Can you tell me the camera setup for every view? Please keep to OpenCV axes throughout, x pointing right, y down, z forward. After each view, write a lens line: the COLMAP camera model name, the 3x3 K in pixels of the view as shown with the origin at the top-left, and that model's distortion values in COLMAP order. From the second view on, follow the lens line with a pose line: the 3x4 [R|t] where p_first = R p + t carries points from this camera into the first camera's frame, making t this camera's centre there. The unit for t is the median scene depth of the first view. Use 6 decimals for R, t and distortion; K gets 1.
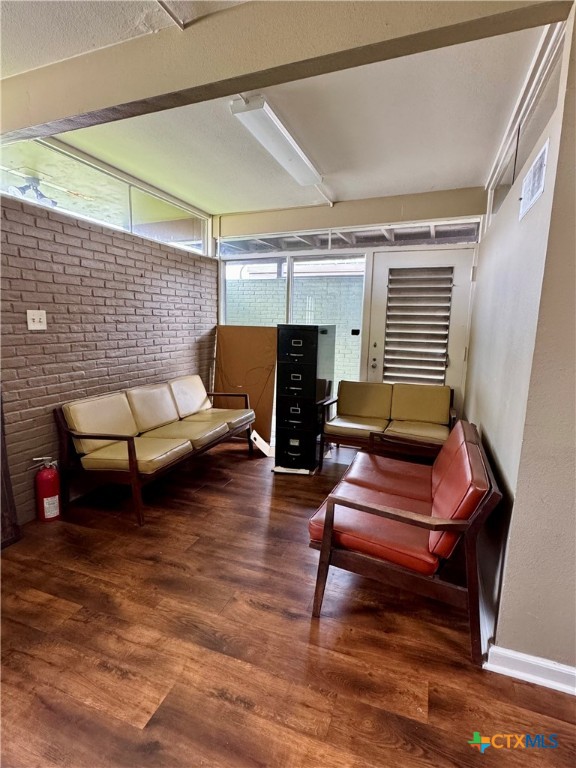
lens RADIAL K [[386.4, 0, 286.0], [0, 386.4, 381.1], [0, 0, 1]] dist [-0.005287, 0.000799]
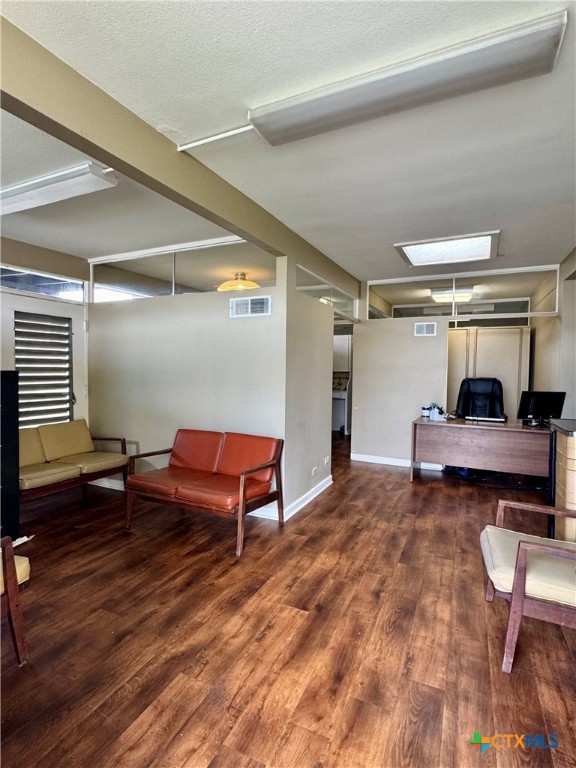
lens RADIAL K [[386.4, 0, 284.0], [0, 386.4, 384.8], [0, 0, 1]] dist [-0.005287, 0.000799]
pose [[0.098612, -0.065323, 0.992980, -1.692706], [0.144006, 0.988277, 0.050713, -0.155964], [-0.984651, 0.137994, 0.106863, 0.665754]]
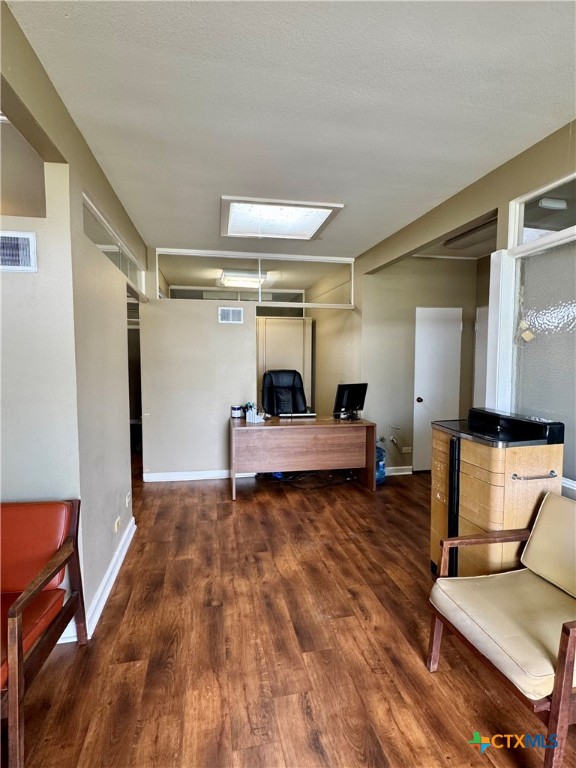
lens RADIAL K [[386.4, 0, 285.7], [0, 386.4, 385.3], [0, 0, 1]] dist [-0.005287, 0.000799]
pose [[-0.525155, -0.087164, 0.846531, -0.859019], [0.117333, 0.977824, 0.173471, -0.230268], [-0.842879, 0.190426, -0.503282, 0.949513]]
